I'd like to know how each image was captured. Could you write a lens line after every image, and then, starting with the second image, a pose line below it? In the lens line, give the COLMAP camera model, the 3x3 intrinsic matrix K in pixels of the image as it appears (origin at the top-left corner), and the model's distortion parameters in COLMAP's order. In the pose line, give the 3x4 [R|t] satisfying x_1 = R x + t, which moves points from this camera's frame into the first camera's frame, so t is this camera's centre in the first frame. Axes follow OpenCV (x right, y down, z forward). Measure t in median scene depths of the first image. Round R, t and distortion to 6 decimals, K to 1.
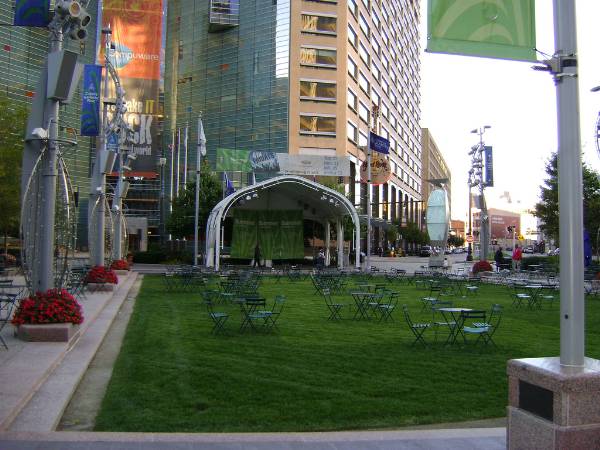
lens RADIAL K [[601.2, 0, 300.0], [0, 601.2, 225.0], [0, 0, 1]] dist [-0.130198, 0.010460]
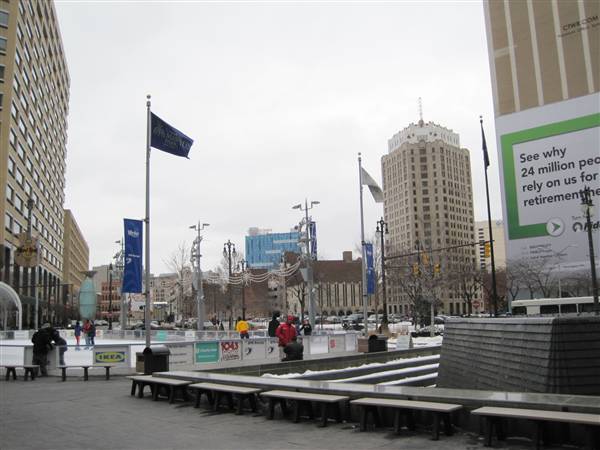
lens RADIAL K [[601.2, 0, 300.0], [0, 601.2, 225.0], [0, 0, 1]] dist [-0.130198, 0.010460]
pose [[0.828958, 0.044533, 0.557535, -0.044885], [0.023088, 0.993251, -0.113664, -0.006399], [-0.558834, 0.107095, 0.822335, -0.138356]]
